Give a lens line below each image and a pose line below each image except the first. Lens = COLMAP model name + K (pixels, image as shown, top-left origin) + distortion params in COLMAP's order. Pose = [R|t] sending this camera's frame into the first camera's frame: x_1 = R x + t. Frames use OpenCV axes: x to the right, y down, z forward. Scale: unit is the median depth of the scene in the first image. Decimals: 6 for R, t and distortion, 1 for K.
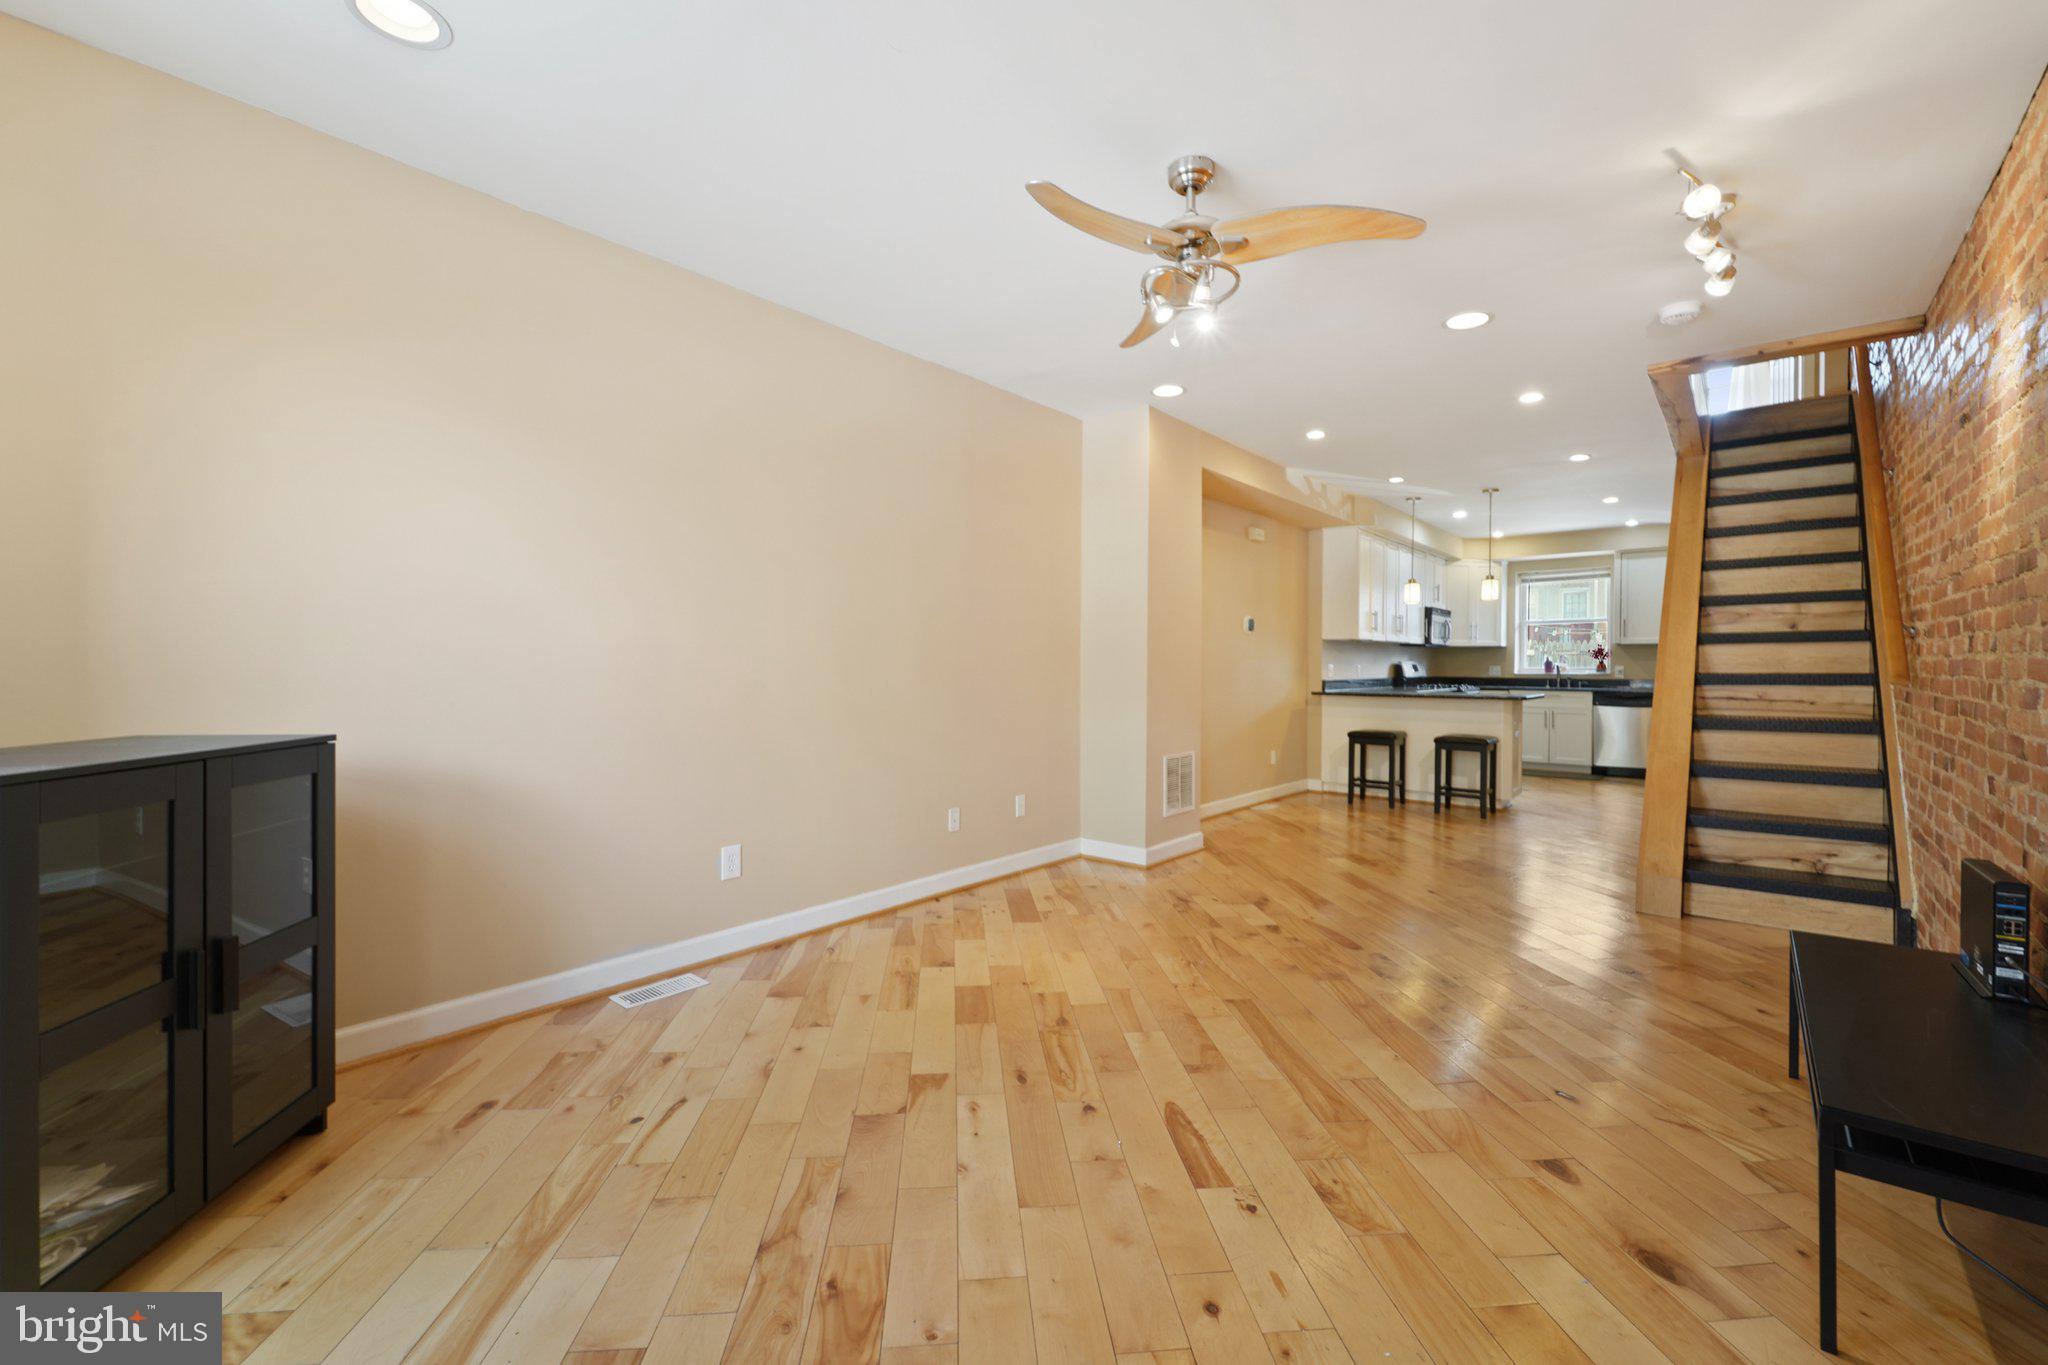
lens RADIAL K [[831.7, 0, 1027.1], [0, 831.7, 667.6], [0, 0, 1]] dist [-0.000283, -0.000140]
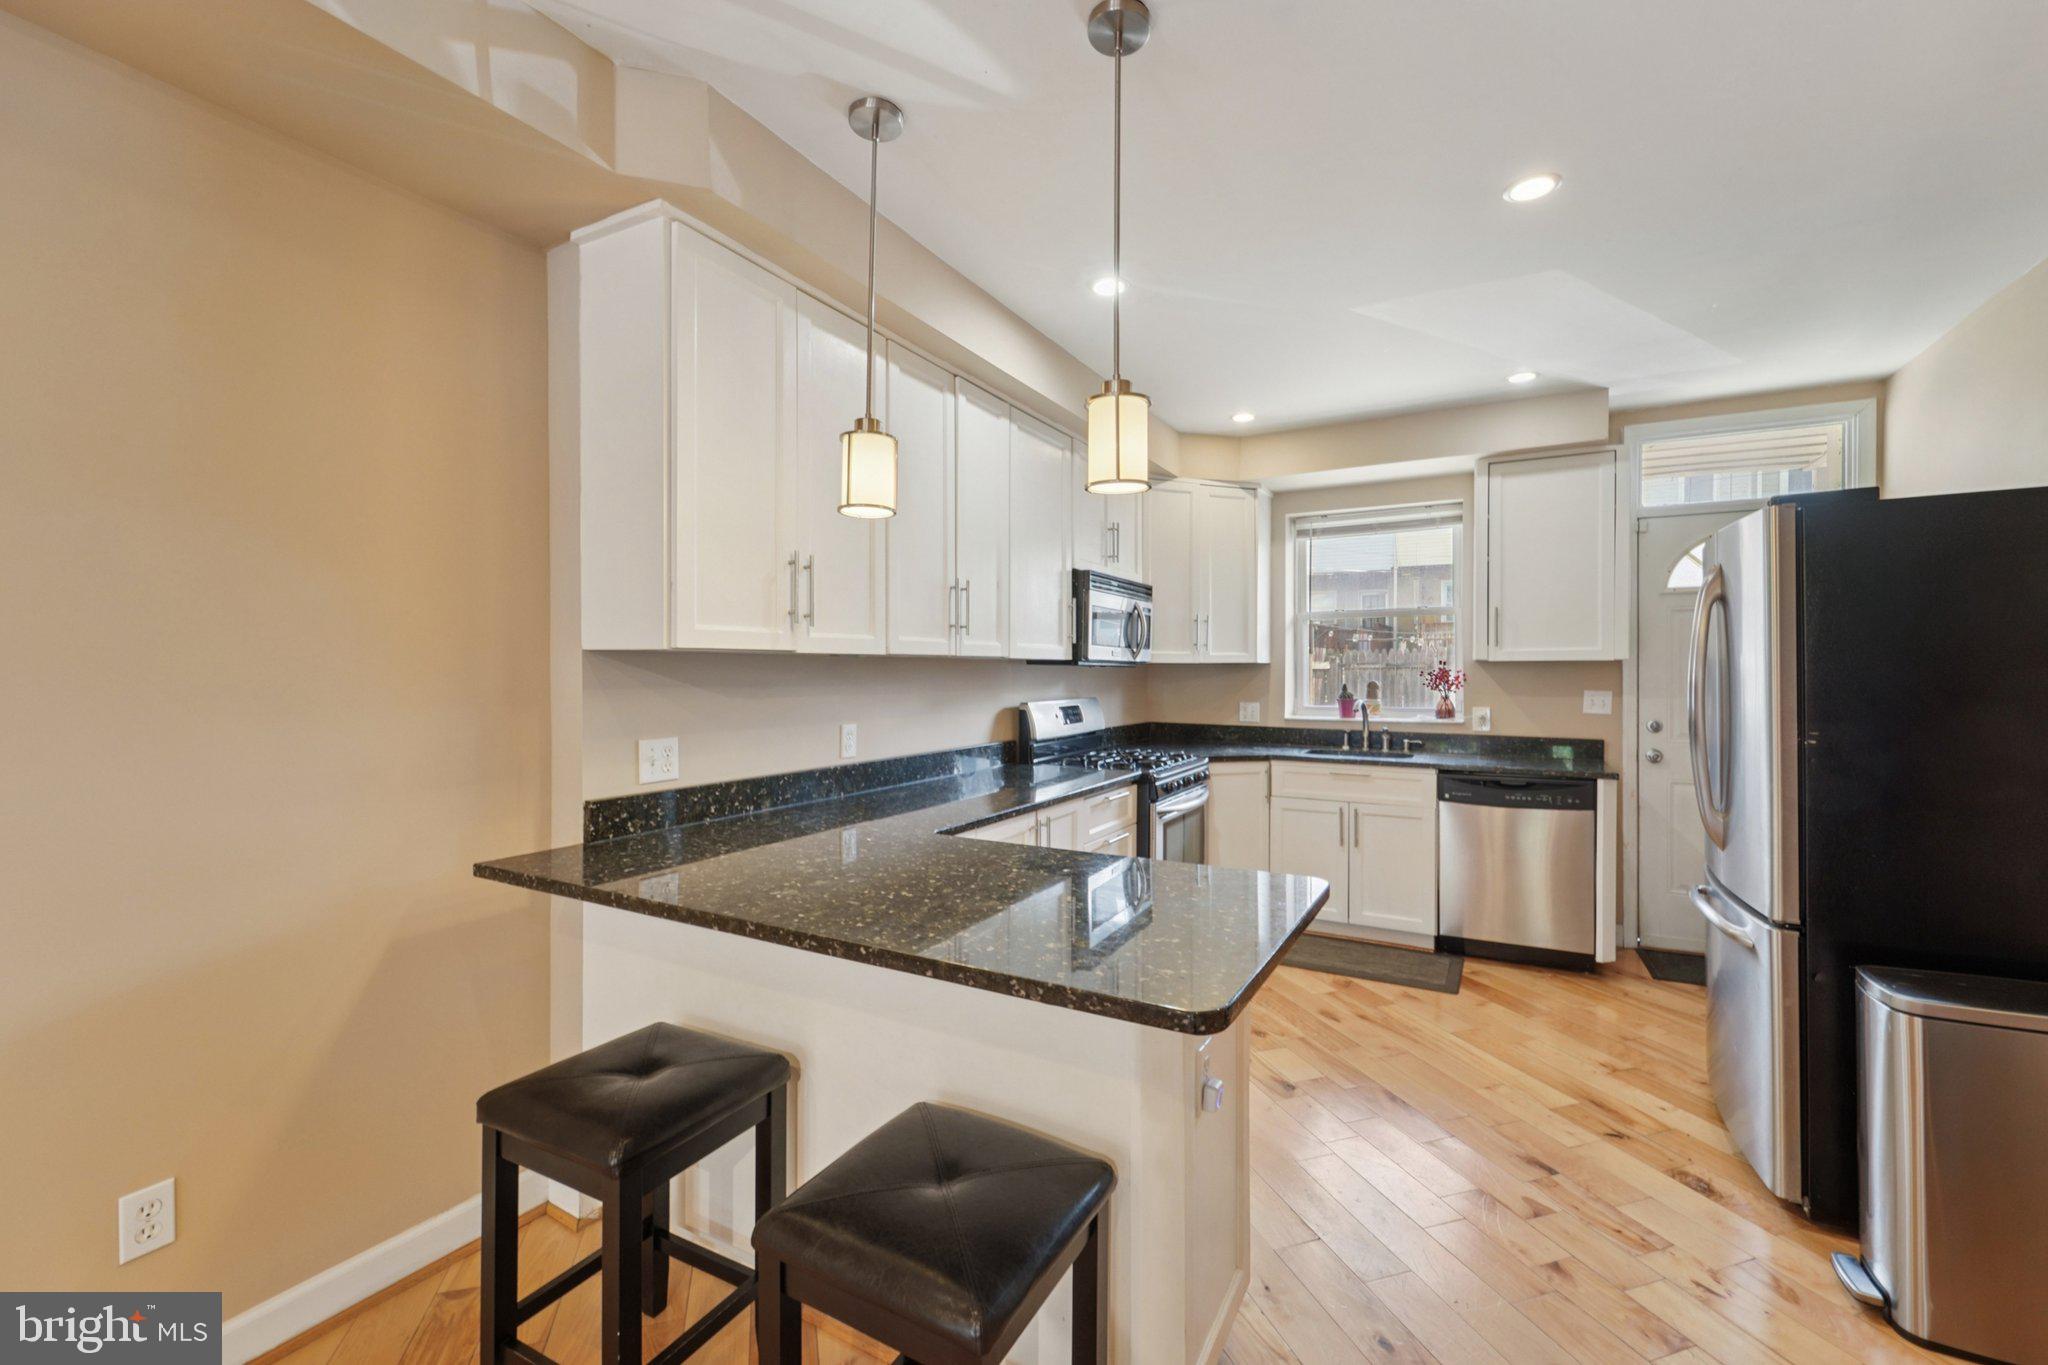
lens RADIAL K [[831.7, 0, 1027.1], [0, 831.7, 667.6], [0, 0, 1]] dist [-0.000283, -0.000140]
pose [[0.981450, -0.000267, 0.191716, 0.777246], [0.001507, 0.999979, -0.006322, -0.046376], [-0.191710, 0.006493, 0.981430, 1.240378]]
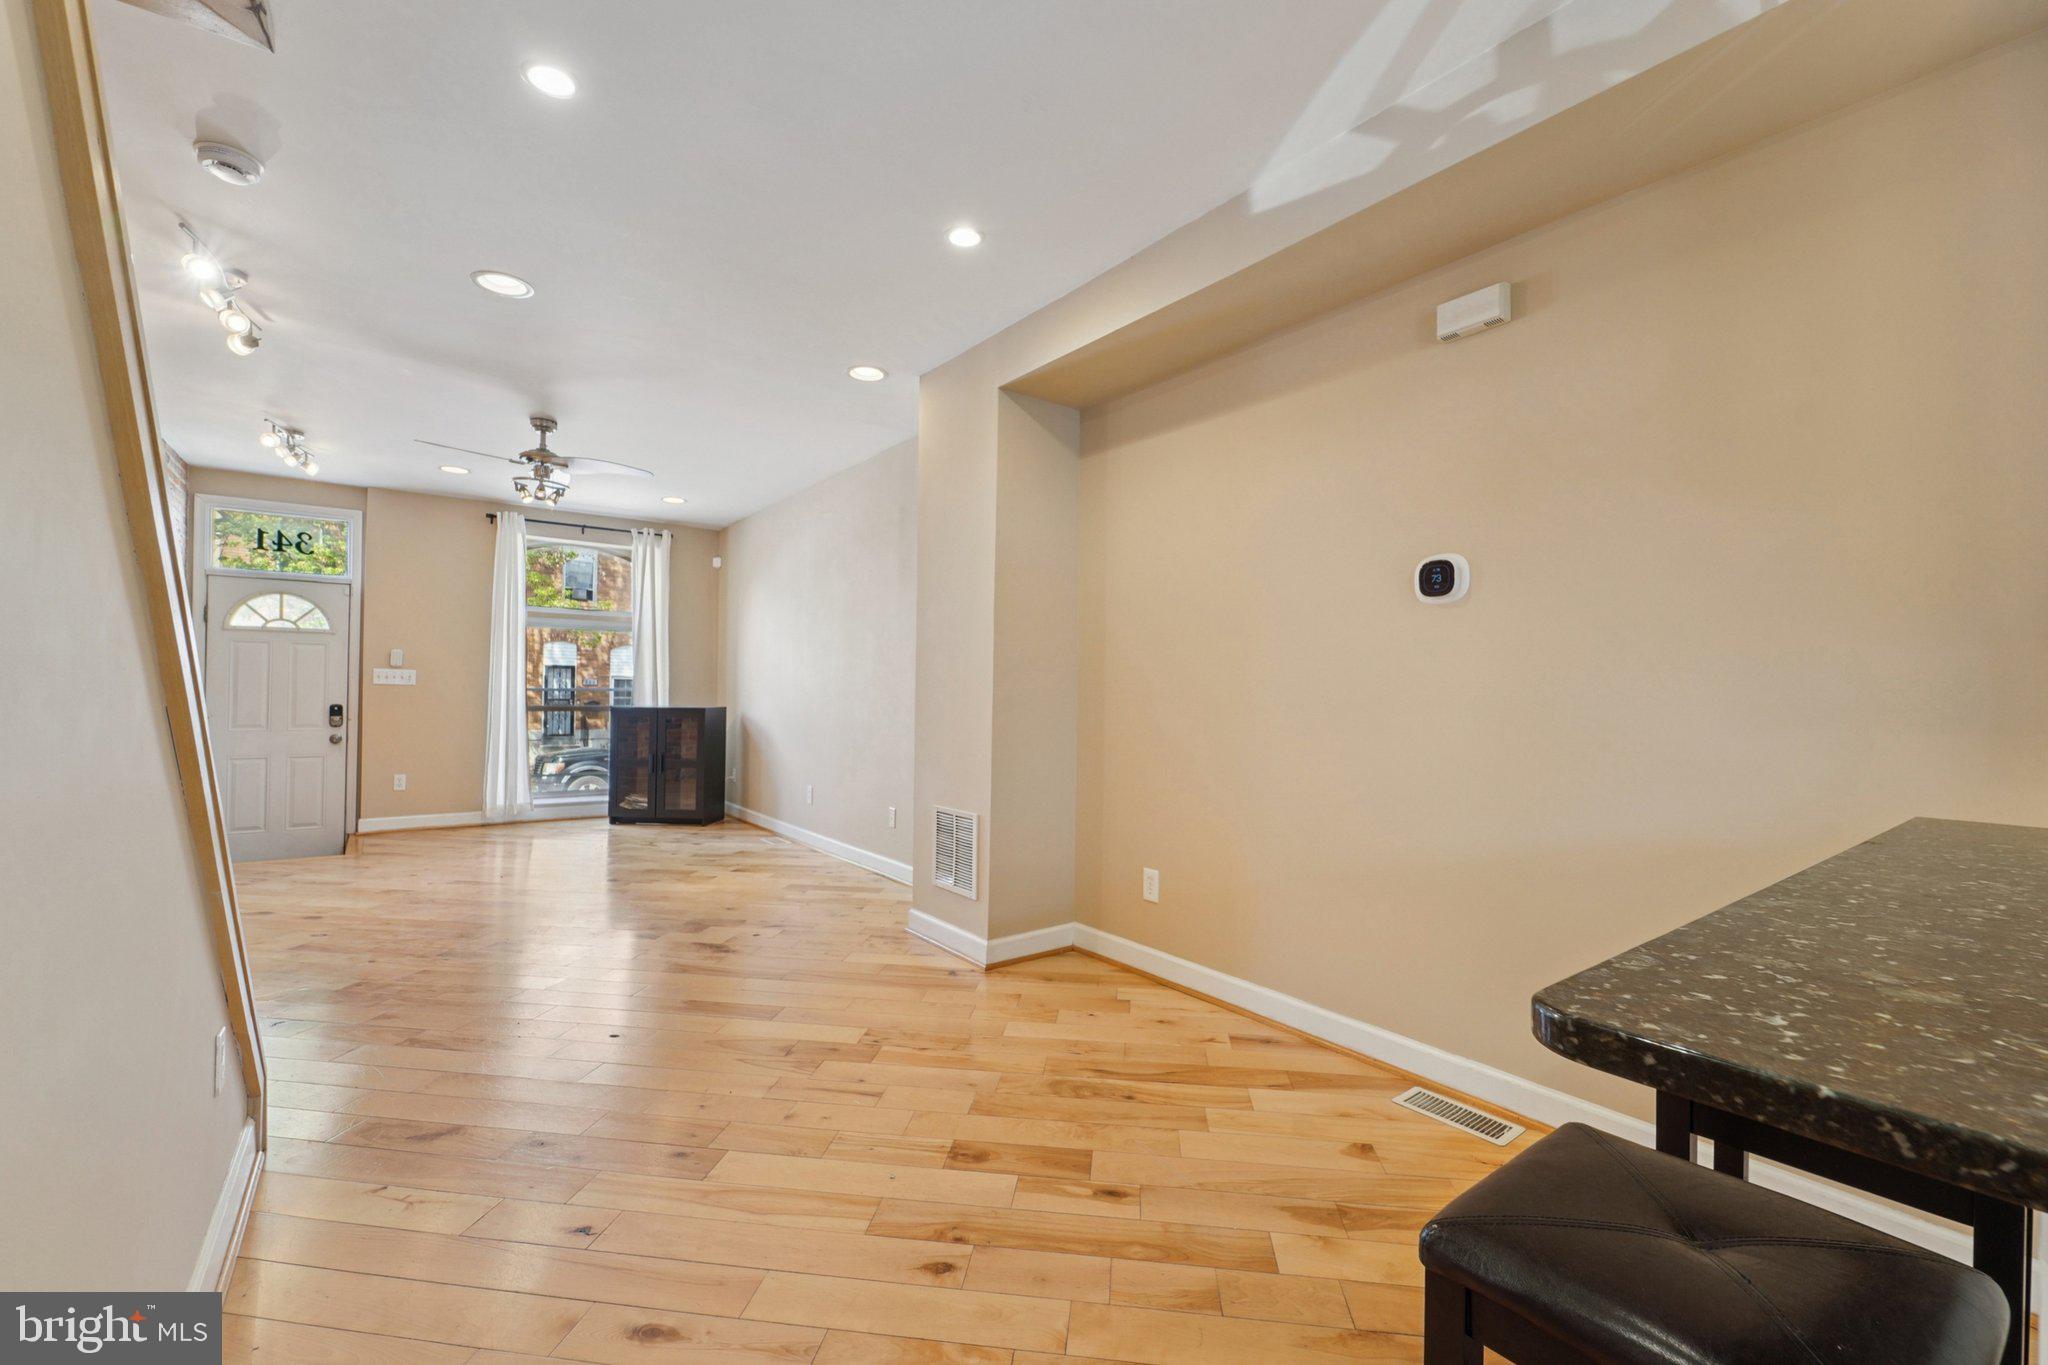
lens RADIAL K [[840.0, 0, 1021.4], [0, 840.0, 686.5], [0, 0, 1]] dist [0.001377, -0.000048]
pose [[-0.215592, -0.011364, -0.976417, 1.031257], [-0.017033, 0.999824, -0.007876, 0.002011], [0.976335, 0.014933, -0.215747, 1.412271]]
